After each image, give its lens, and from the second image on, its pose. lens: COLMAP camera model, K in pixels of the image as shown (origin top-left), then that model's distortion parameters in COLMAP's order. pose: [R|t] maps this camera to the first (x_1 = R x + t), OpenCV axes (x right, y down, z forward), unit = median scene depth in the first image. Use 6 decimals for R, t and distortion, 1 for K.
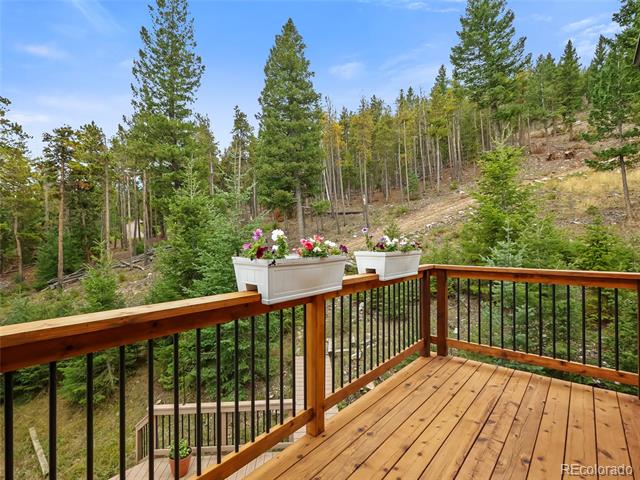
lens RADIAL K [[313.8, 0, 321.0], [0, 313.8, 239.3], [0, 0, 1]] dist [-0.005228, 0.001092]
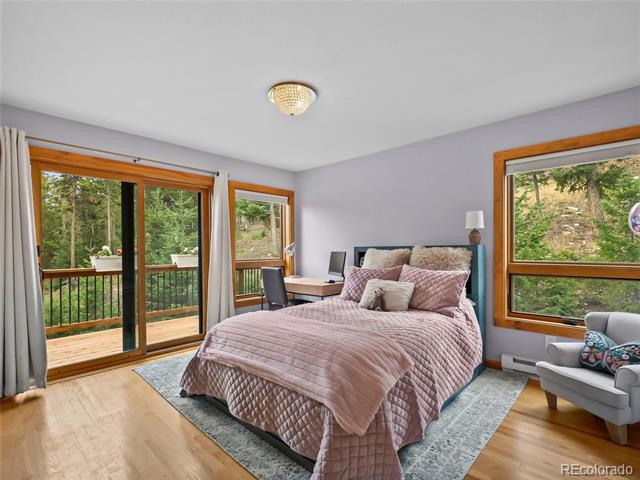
lens RADIAL K [[313.8, 0, 318.3], [0, 313.8, 243.7], [0, 0, 1]] dist [-0.005228, 0.001092]
pose [[0.998732, -0.000710, -0.050345, 0.142215], [0.000388, 0.999979, -0.006417, -0.001613], [0.050348, 0.006389, 0.998711, -0.121922]]
